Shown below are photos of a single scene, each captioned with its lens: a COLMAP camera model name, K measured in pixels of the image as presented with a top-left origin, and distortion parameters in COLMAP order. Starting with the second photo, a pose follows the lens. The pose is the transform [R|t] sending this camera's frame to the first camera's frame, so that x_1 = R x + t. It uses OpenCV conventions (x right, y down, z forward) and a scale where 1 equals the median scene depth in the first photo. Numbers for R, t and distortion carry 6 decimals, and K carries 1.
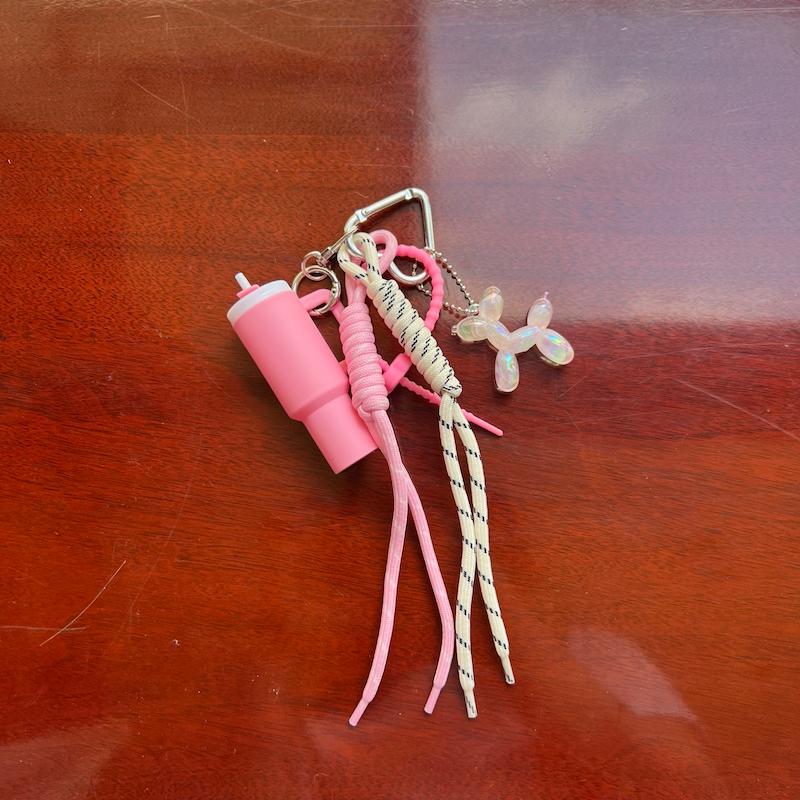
lens RADIAL K [[858.1, 0, 413.7], [0, 858.1, 402.0], [0, 0, 1]] dist [0.087871, -0.209558]
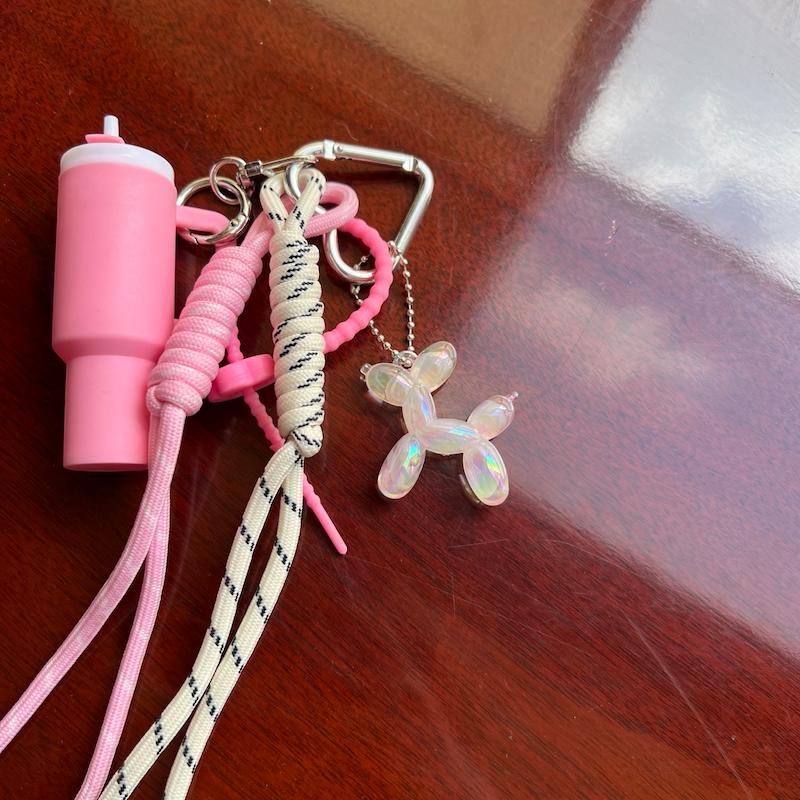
lens RADIAL K [[816.0, 0, 400.0], [0, 816.0, 400.0], [0, 0, 1]] dist [0.001272, 0.005727]
pose [[0.861047, 0.508284, -0.015641, 0.091248], [-0.505320, 0.851768, -0.138356, 0.005093], [-0.057001, 0.127035, 0.990259, 0.405721]]
